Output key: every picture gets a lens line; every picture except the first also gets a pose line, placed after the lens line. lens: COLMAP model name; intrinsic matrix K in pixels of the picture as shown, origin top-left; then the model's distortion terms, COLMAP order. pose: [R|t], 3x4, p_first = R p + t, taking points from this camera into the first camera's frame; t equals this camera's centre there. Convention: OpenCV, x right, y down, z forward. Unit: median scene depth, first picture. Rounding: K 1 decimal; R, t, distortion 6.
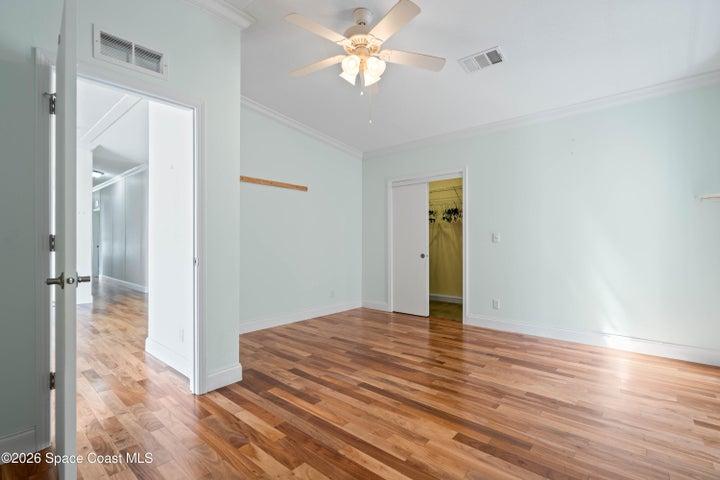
lens RADIAL K [[326.6, 0, 362.5], [0, 326.6, 237.4], [0, 0, 1]] dist [-0.004486, 0.002367]
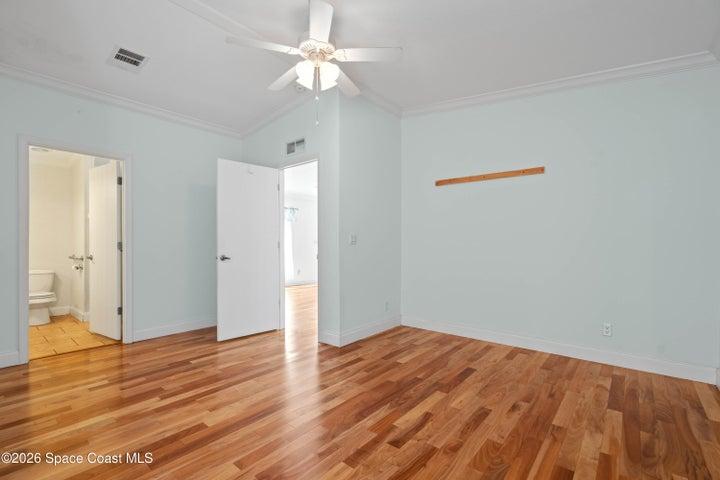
lens RADIAL K [[326.6, 0, 362.7], [0, 326.6, 245.9], [0, 0, 1]] dist [-0.004486, 0.002367]
pose [[0.019521, 0.007563, -0.999781, 0.844812], [0.015647, 0.999847, 0.007869, 0.008702], [0.999687, -0.015797, 0.019400, 0.929314]]
